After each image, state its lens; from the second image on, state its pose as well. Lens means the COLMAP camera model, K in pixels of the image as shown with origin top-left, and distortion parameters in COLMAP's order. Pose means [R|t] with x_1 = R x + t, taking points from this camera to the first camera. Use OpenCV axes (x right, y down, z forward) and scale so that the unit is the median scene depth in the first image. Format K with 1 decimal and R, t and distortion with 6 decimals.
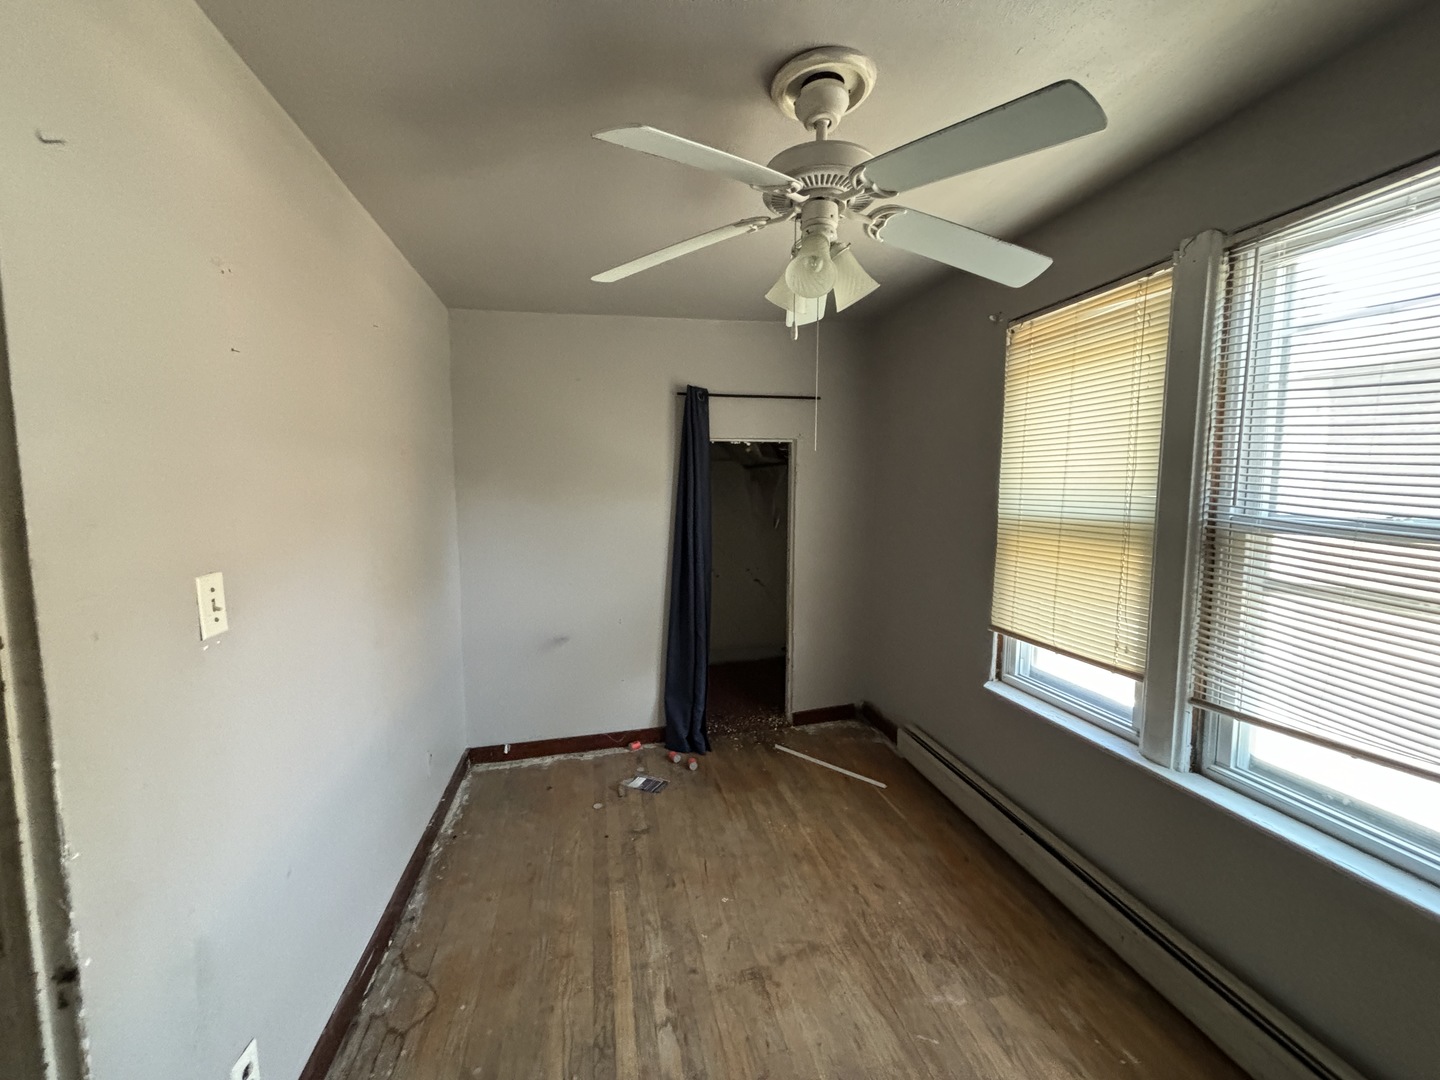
lens RADIAL K [[583.2, 0, 722.5], [0, 583.2, 543.4], [0, 0, 1]] dist [0.002759, 0.000406]
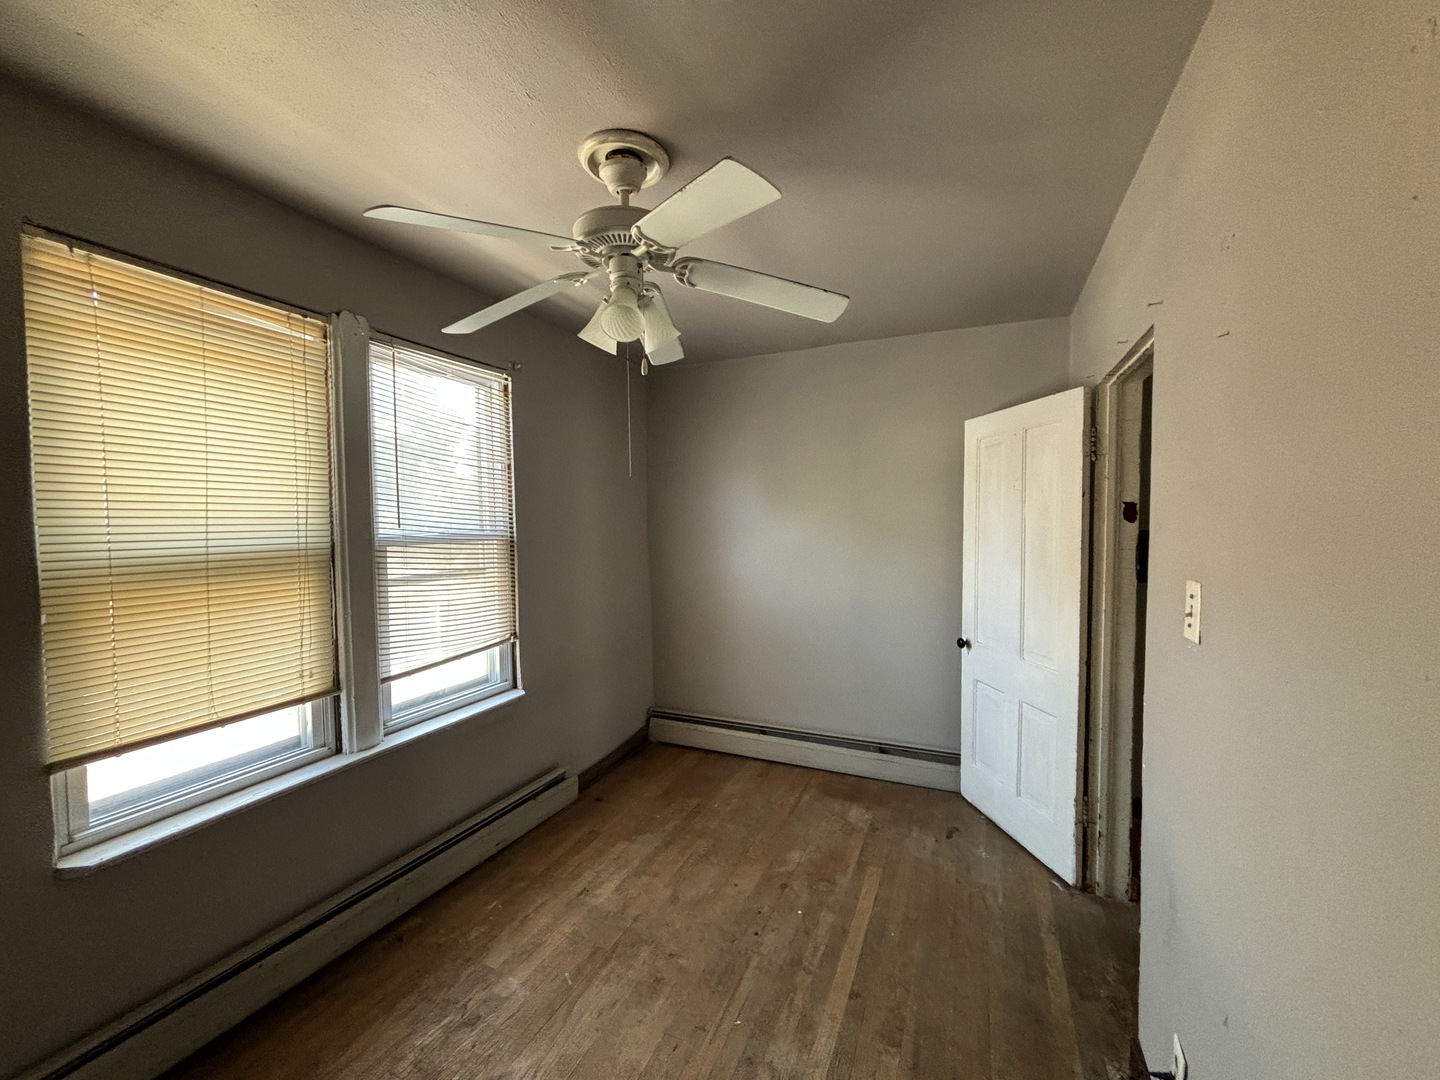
lens RADIAL K [[583.2, 0, 716.0], [0, 583.2, 536.6], [0, 0, 1]] dist [0.002759, 0.000406]
pose [[-0.797905, -0.011455, 0.602674, -0.513587], [0.069824, 0.991333, 0.111285, -0.126329], [-0.598725, 0.130876, -0.790190, 1.438760]]
